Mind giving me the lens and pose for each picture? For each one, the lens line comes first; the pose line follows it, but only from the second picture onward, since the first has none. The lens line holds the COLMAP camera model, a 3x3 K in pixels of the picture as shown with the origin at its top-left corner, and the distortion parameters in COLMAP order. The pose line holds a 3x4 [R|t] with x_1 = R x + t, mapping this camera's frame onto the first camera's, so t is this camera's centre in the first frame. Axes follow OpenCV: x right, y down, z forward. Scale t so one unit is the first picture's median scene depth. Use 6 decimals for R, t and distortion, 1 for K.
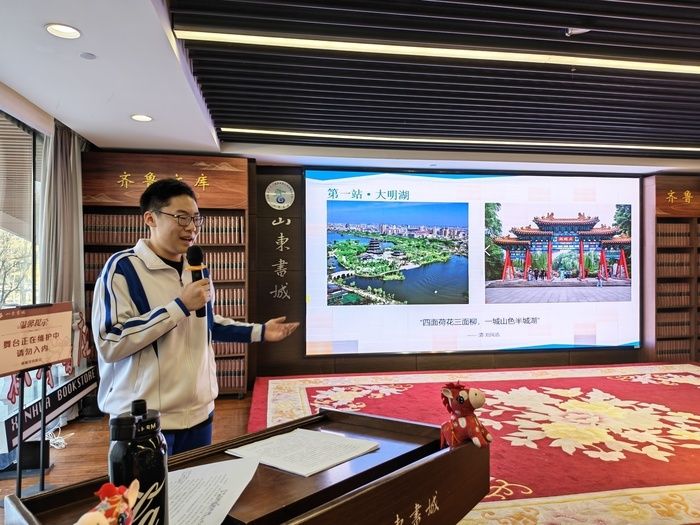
lens RADIAL K [[493.0, 0, 347.0], [0, 493.0, 261.5], [0, 0, 1]] dist [-0.022528, -0.008050]
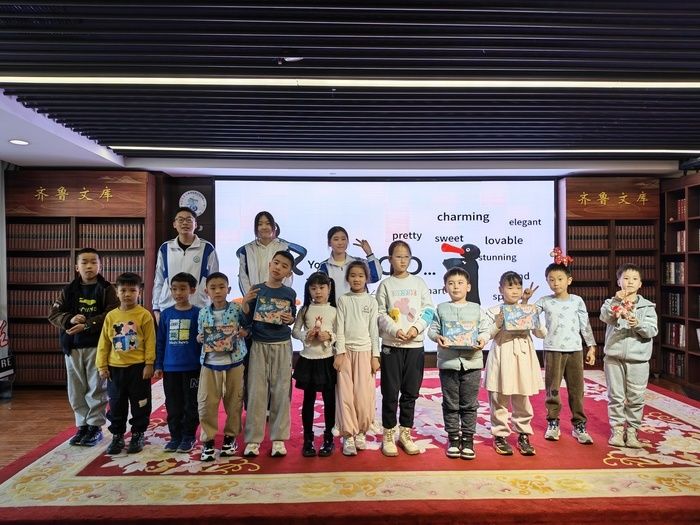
lens RADIAL K [[493.0, 0, 342.0], [0, 493.0, 264.1], [0, 0, 1]] dist [-0.022528, -0.008050]
pose [[0.994352, -0.001429, -0.106119, 0.433174], [0.001456, 0.999999, 0.000175, -0.001693], [0.106119, -0.000328, 0.994353, -0.065400]]
